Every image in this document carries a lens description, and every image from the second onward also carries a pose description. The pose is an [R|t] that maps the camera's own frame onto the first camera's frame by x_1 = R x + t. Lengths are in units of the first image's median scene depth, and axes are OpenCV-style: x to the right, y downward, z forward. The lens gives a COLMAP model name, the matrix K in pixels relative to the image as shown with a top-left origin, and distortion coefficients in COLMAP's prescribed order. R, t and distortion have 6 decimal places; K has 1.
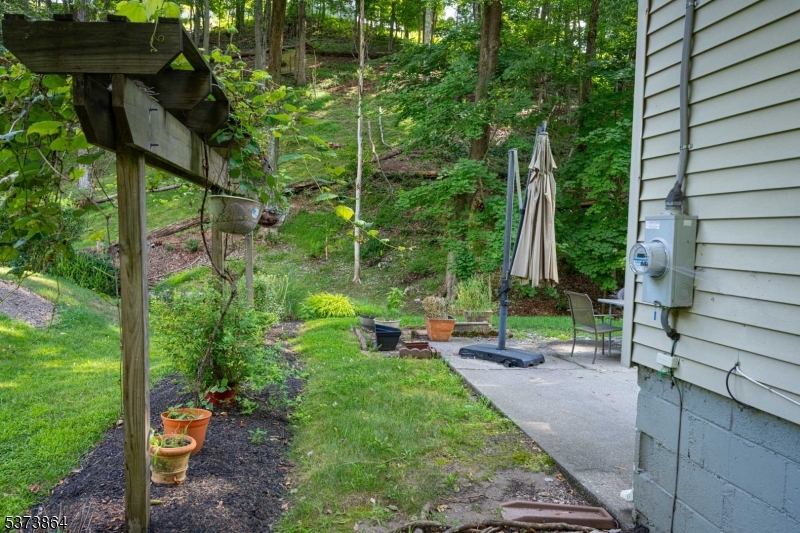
lens RADIAL K [[536.0, 0, 400.0], [0, 536.0, 266.5], [0, 0, 1]] dist [-0.001325, -0.002907]
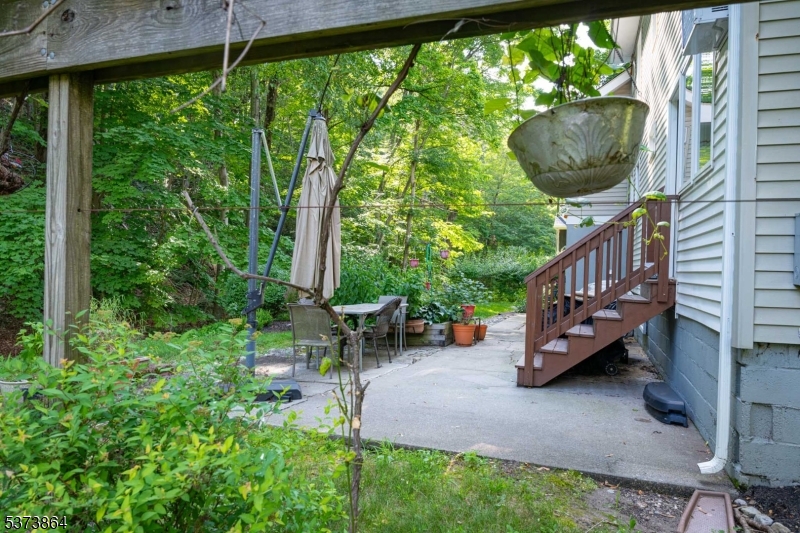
lens RADIAL K [[536.0, 0, 400.0], [0, 536.0, 266.5], [0, 0, 1]] dist [-0.001325, -0.002907]
pose [[0.536501, -0.015071, 0.843765, -0.388479], [0.041602, 0.999097, -0.008607, 0.000184], [-0.842874, 0.039720, 0.536643, 0.441303]]
